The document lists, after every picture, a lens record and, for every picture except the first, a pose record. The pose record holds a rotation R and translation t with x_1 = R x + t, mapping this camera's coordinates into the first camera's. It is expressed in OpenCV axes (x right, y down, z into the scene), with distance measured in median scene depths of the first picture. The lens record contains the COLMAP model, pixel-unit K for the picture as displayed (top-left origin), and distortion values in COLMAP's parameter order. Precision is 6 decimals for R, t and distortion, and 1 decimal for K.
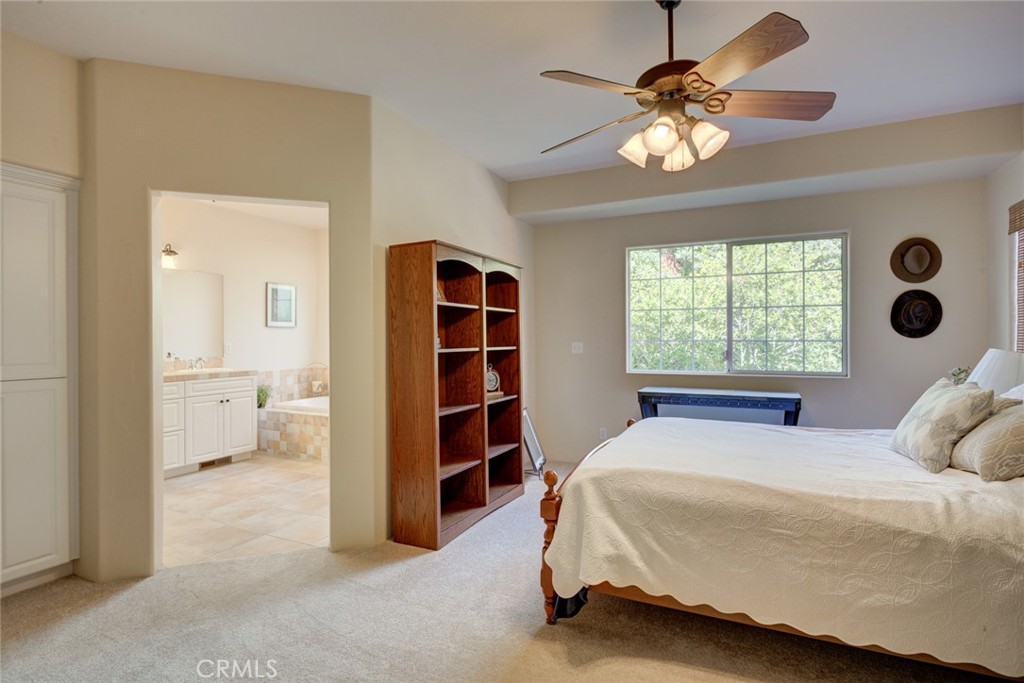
lens RADIAL K [[505.4, 0, 513.8], [0, 505.4, 339.2], [0, 0, 1]] dist [-0.019942, 0.006621]
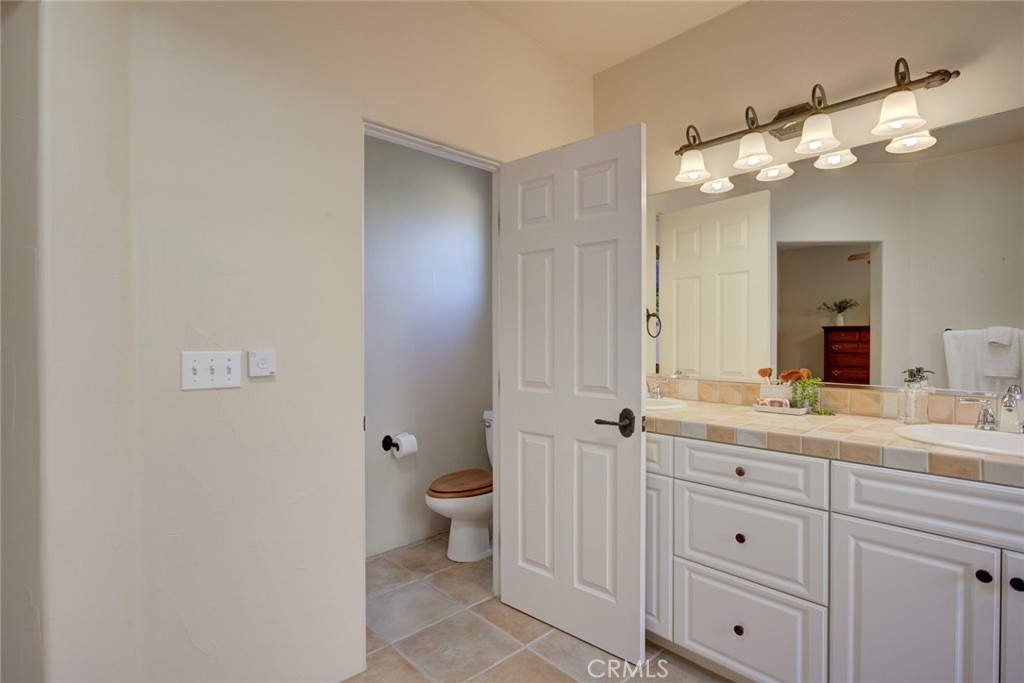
lens RADIAL K [[505.4, 0, 509.8], [0, 505.4, 341.1], [0, 0, 1]] dist [-0.019942, 0.006621]
pose [[-0.368287, 0.013004, -0.929621, -0.328313], [0.003267, 0.999914, 0.012693, 0.001633], [0.929707, 0.001638, -0.368297, 1.096953]]
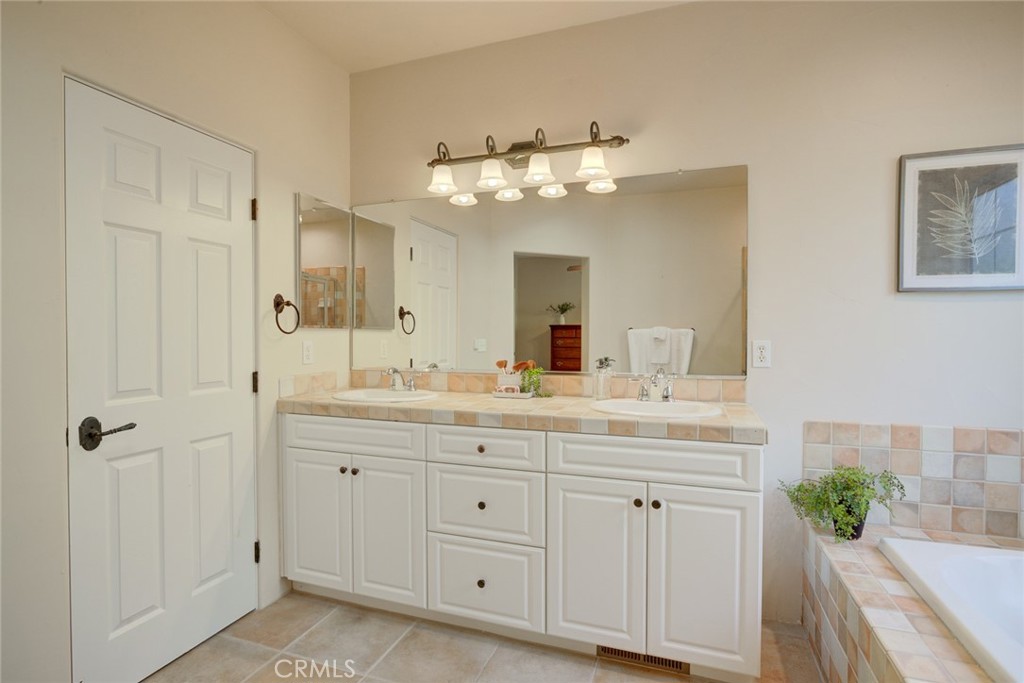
lens RADIAL K [[505.4, 0, 516.0], [0, 505.4, 340.2], [0, 0, 1]] dist [-0.019942, 0.006621]
pose [[0.106949, 0.018513, -0.994092, -0.294415], [-0.000577, 0.999828, 0.018558, 0.000942], [0.994264, -0.001411, 0.106941, 1.102795]]
